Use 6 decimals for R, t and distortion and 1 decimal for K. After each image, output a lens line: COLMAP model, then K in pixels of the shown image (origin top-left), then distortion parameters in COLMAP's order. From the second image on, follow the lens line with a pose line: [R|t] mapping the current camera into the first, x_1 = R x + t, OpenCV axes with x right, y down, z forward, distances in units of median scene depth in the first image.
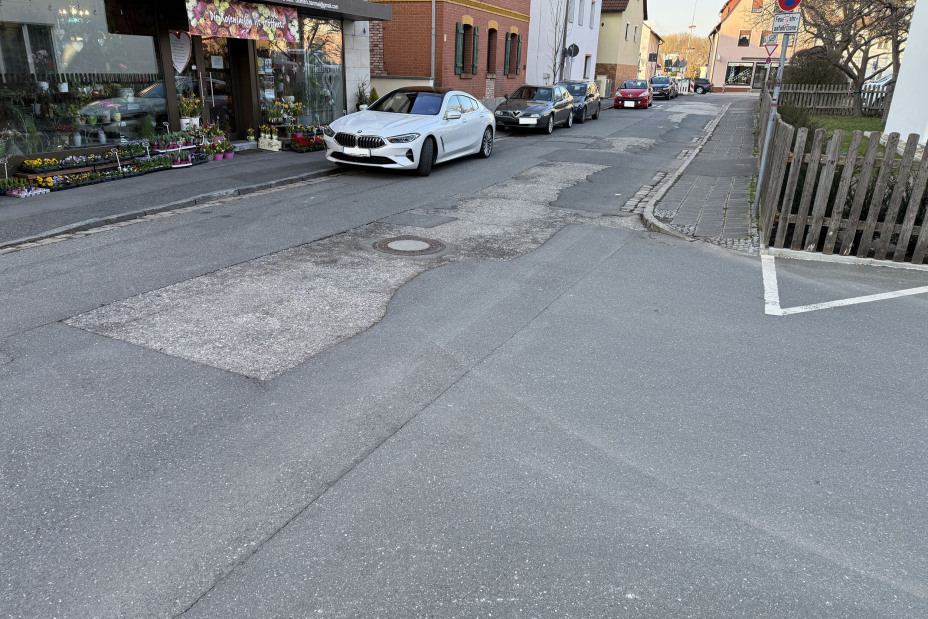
lens RADIAL K [[636.6, 0, 459.6], [0, 636.6, 302.5], [0, 0, 1]] dist [0.003676, -0.000686]
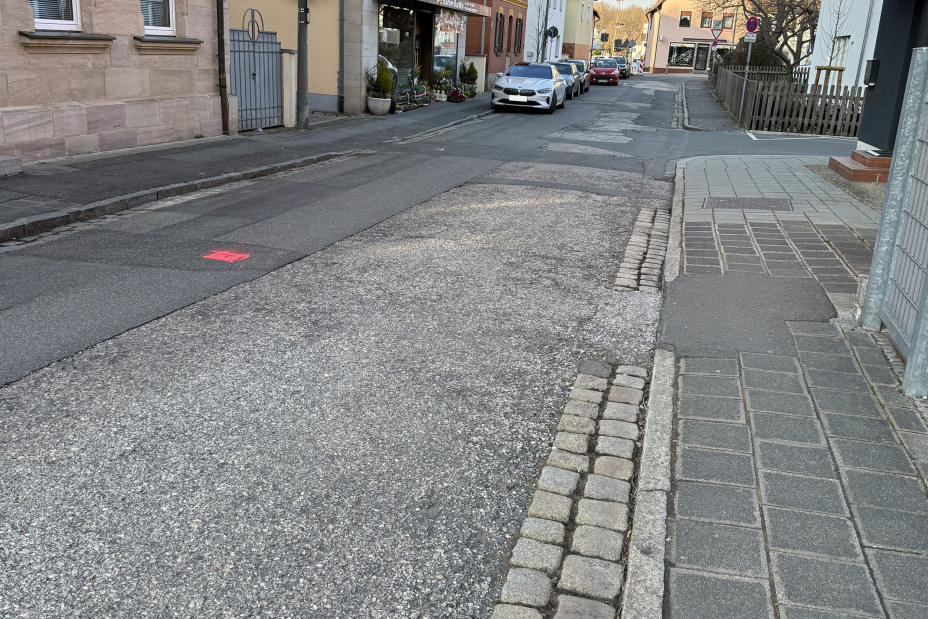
lens RADIAL K [[808.4, 0, 465.0], [0, 808.4, 313.8], [0, 0, 1]] dist [-0.005992, -0.002179]
pose [[0.987509, -0.031635, 0.154353, -0.268775], [0.035804, 0.999063, -0.024299, 0.161173], [-0.153440, 0.029522, 0.987717, -0.459817]]
